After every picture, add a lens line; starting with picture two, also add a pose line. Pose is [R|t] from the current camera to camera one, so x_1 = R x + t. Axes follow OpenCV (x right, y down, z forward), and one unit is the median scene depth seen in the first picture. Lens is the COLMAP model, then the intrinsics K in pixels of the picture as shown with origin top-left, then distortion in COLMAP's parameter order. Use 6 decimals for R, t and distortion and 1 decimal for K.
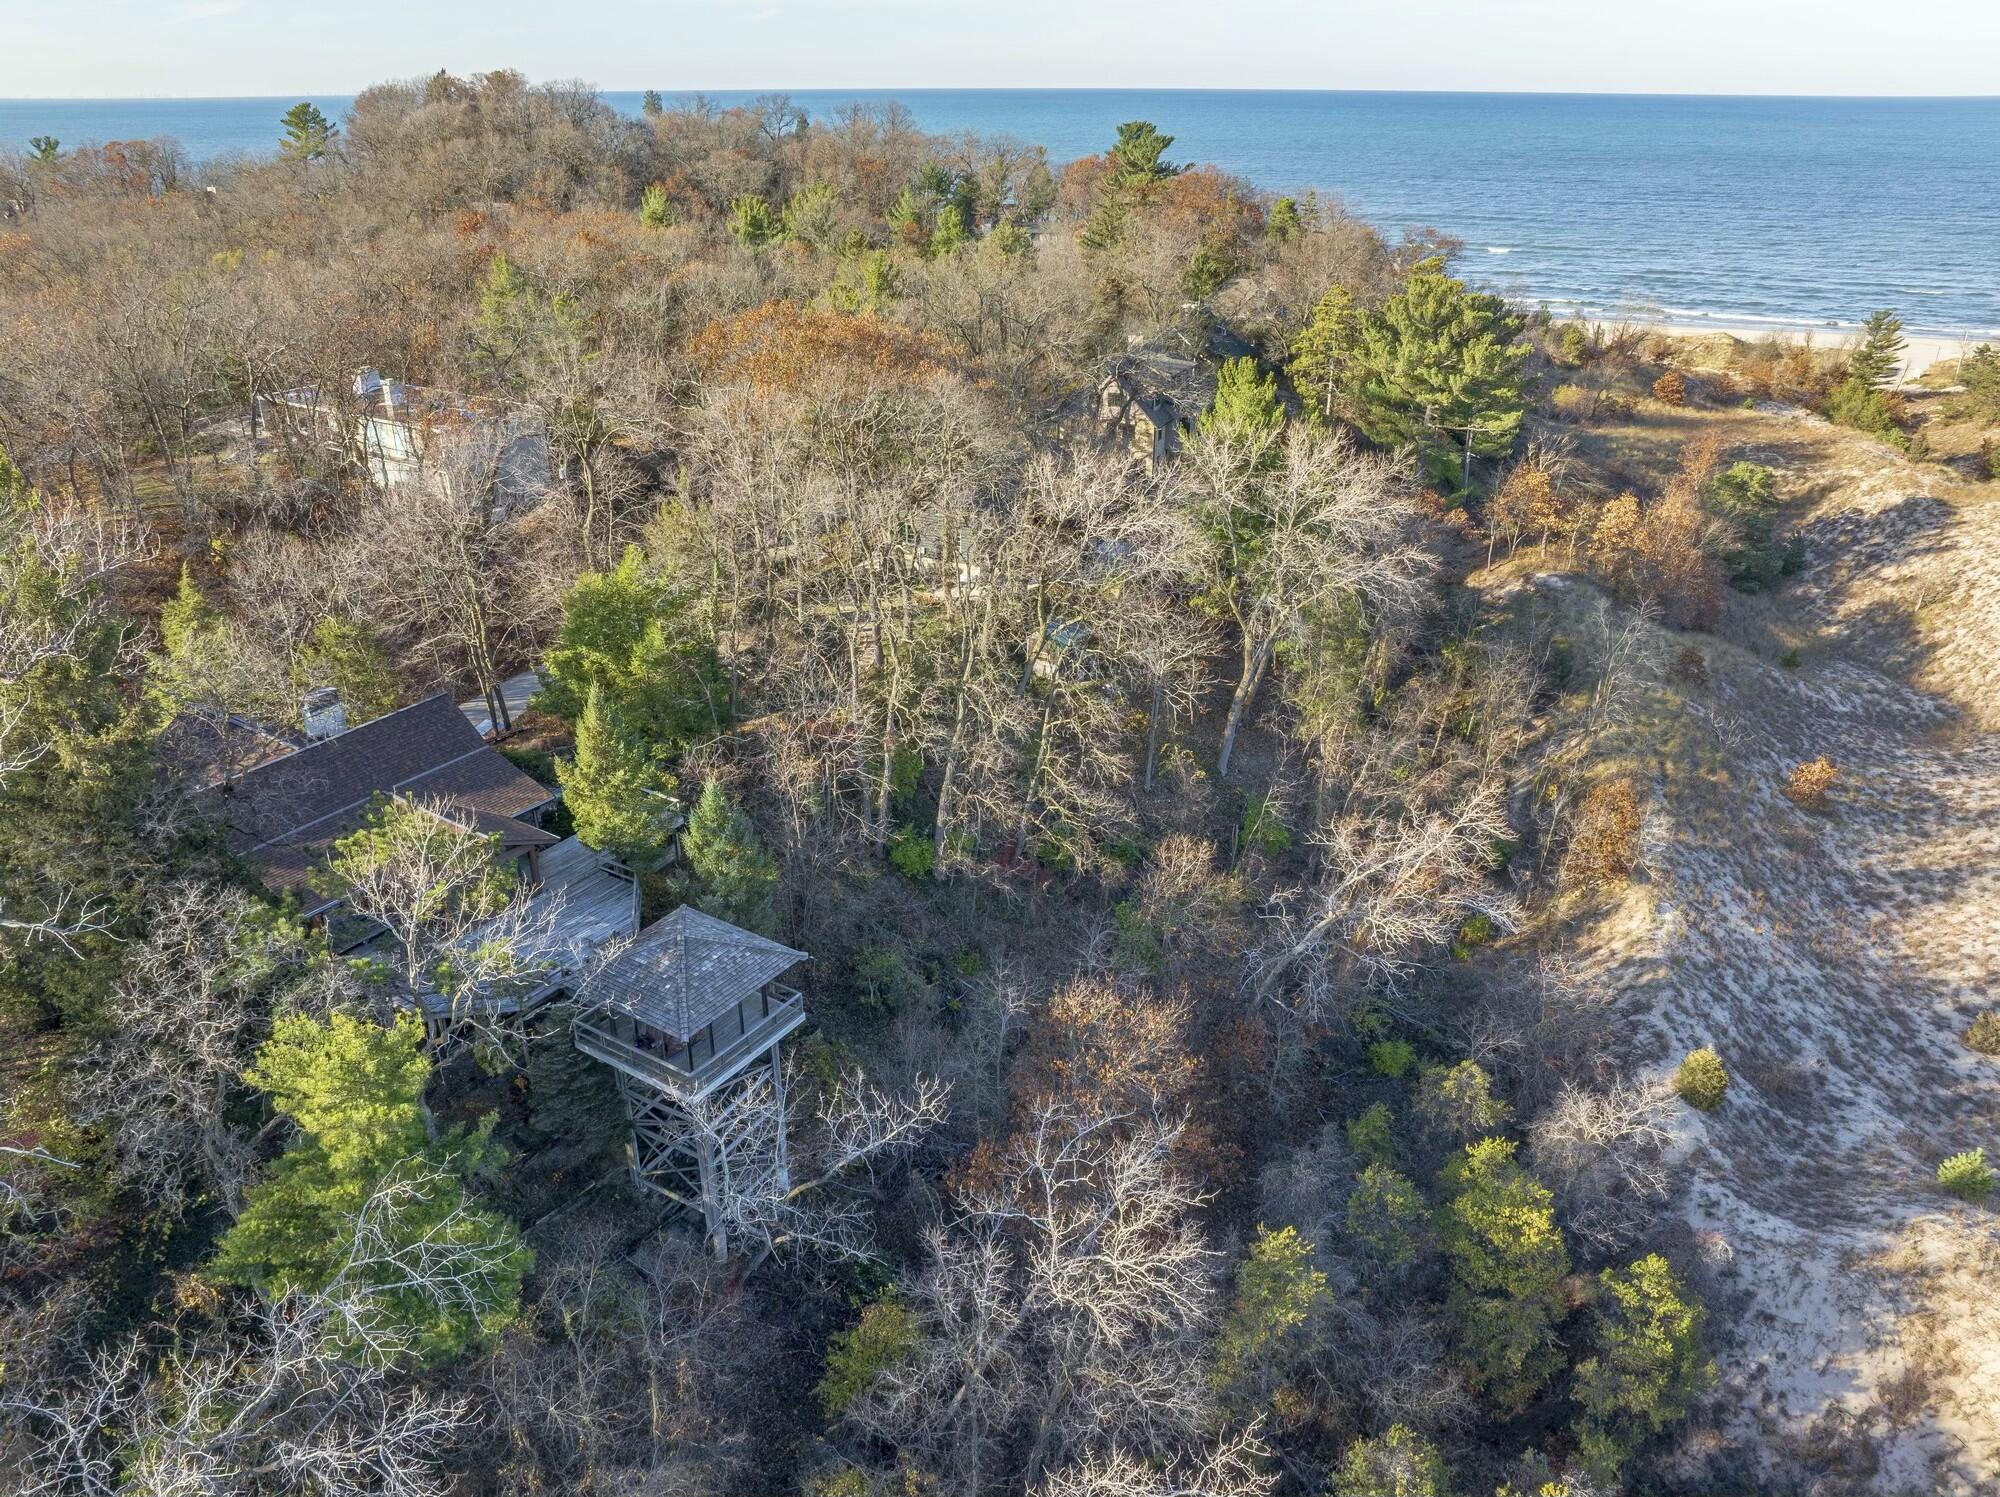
lens RADIAL K [[1406.8, 0, 1000.0], [0, 1406.8, 748.5], [0, 0, 1]] dist [-0.004346, -0.002589]
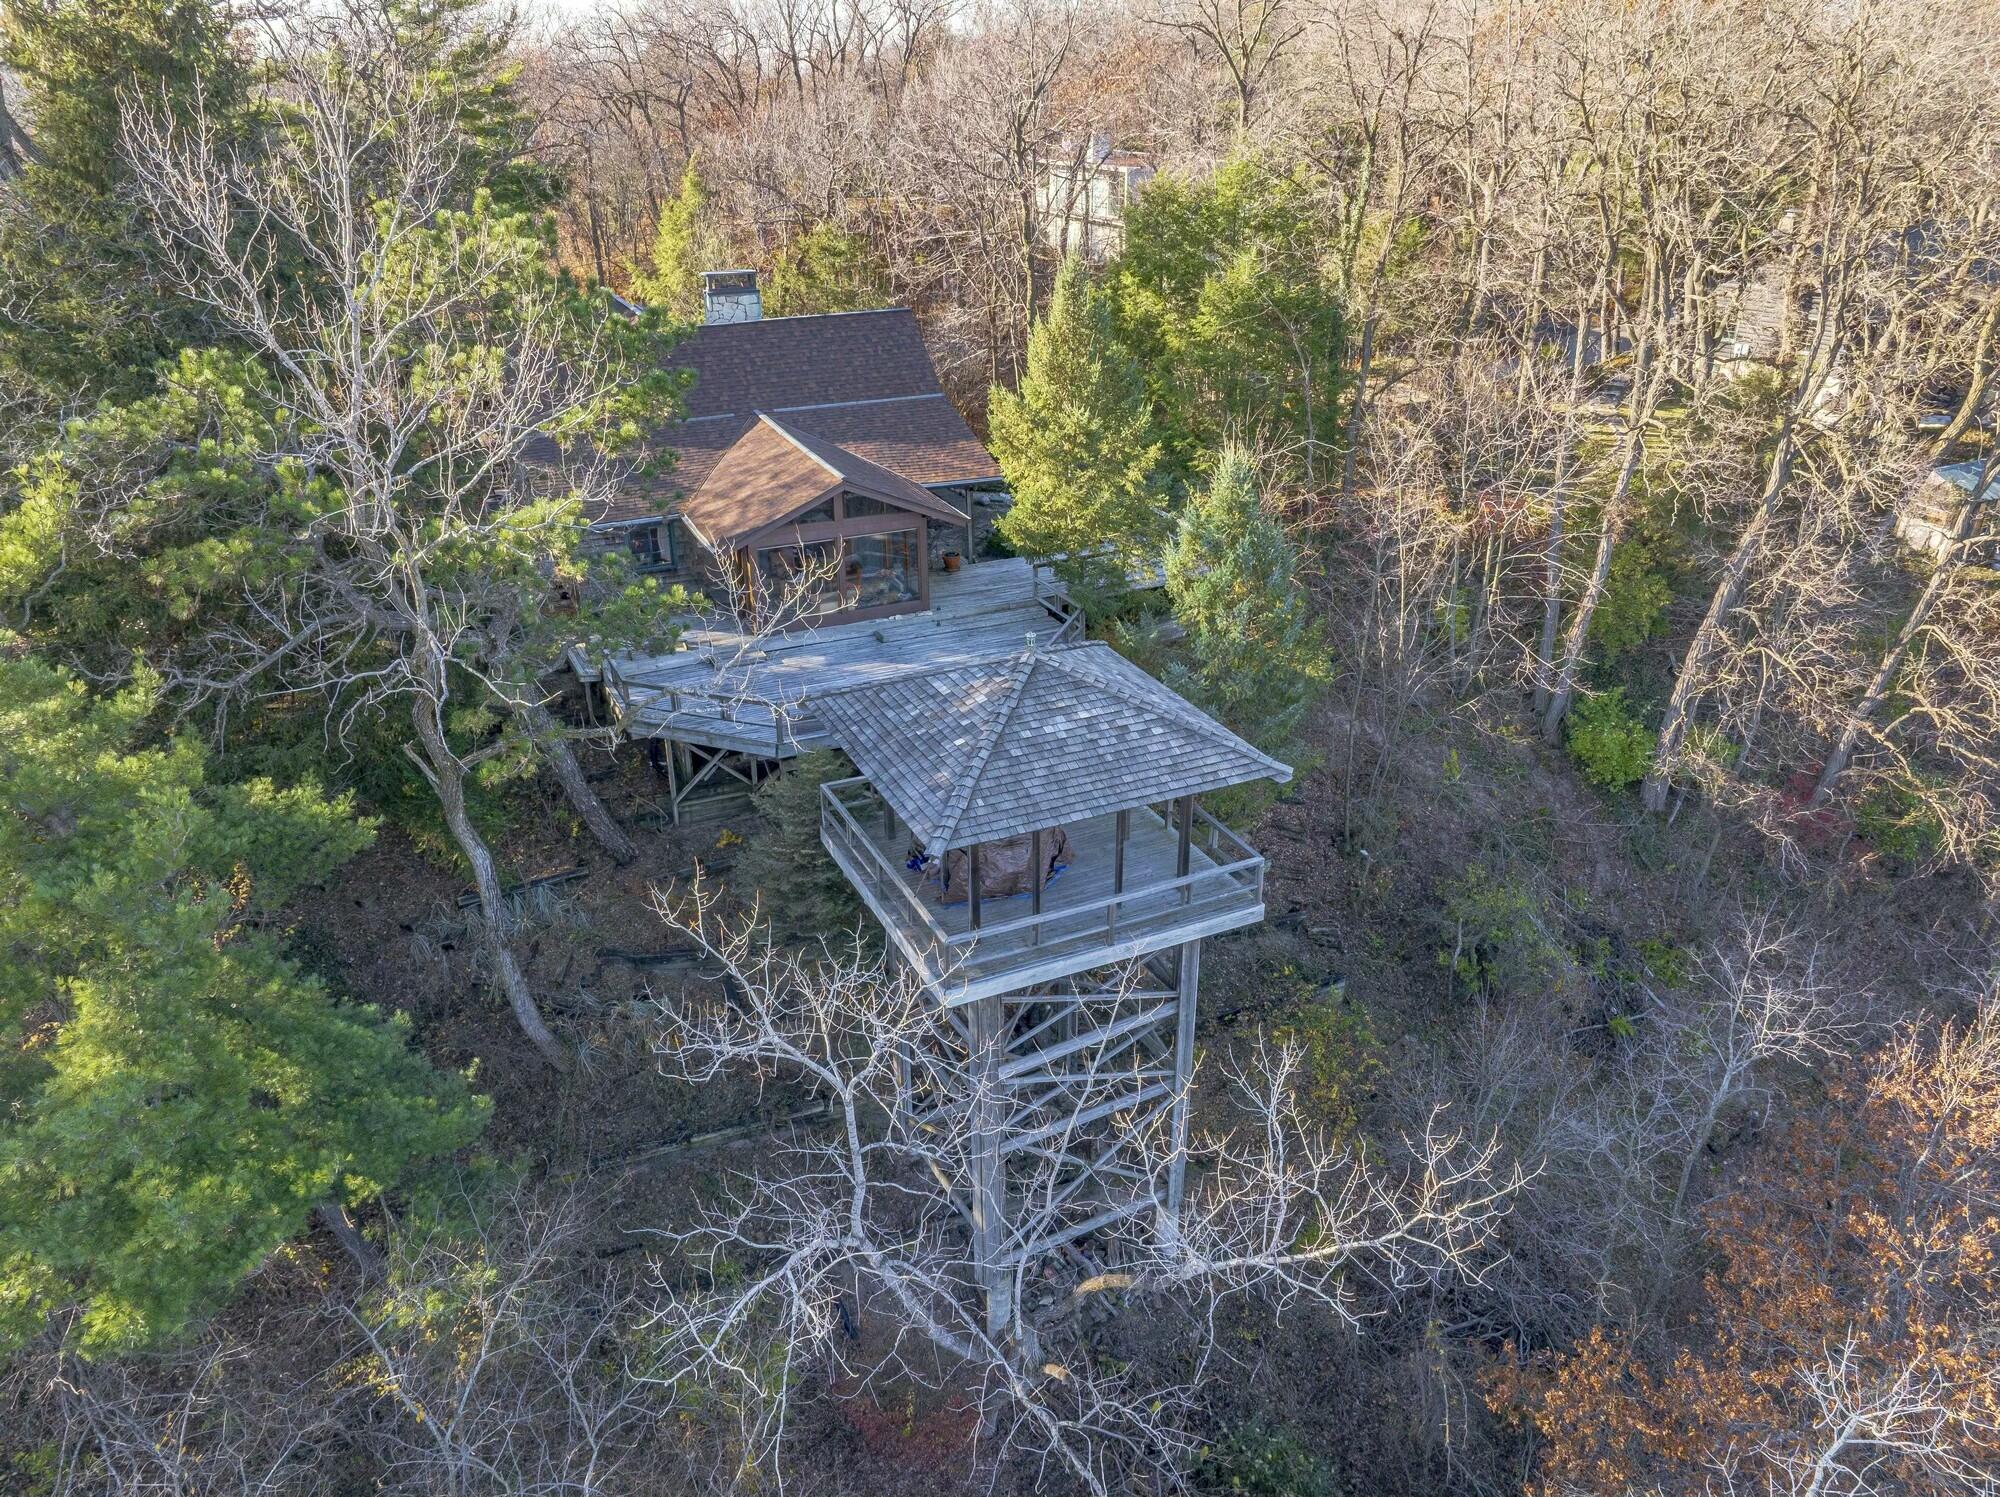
lens RADIAL K [[1406.8, 0, 1000.0], [0, 1406.8, 748.5], [0, 0, 1]] dist [-0.004346, -0.002589]
pose [[0.852222, 0.224918, -0.472366, -0.005705], [-0.217536, 0.973463, 0.071048, 0.100819], [0.475811, 0.042208, 0.878534, 0.447123]]
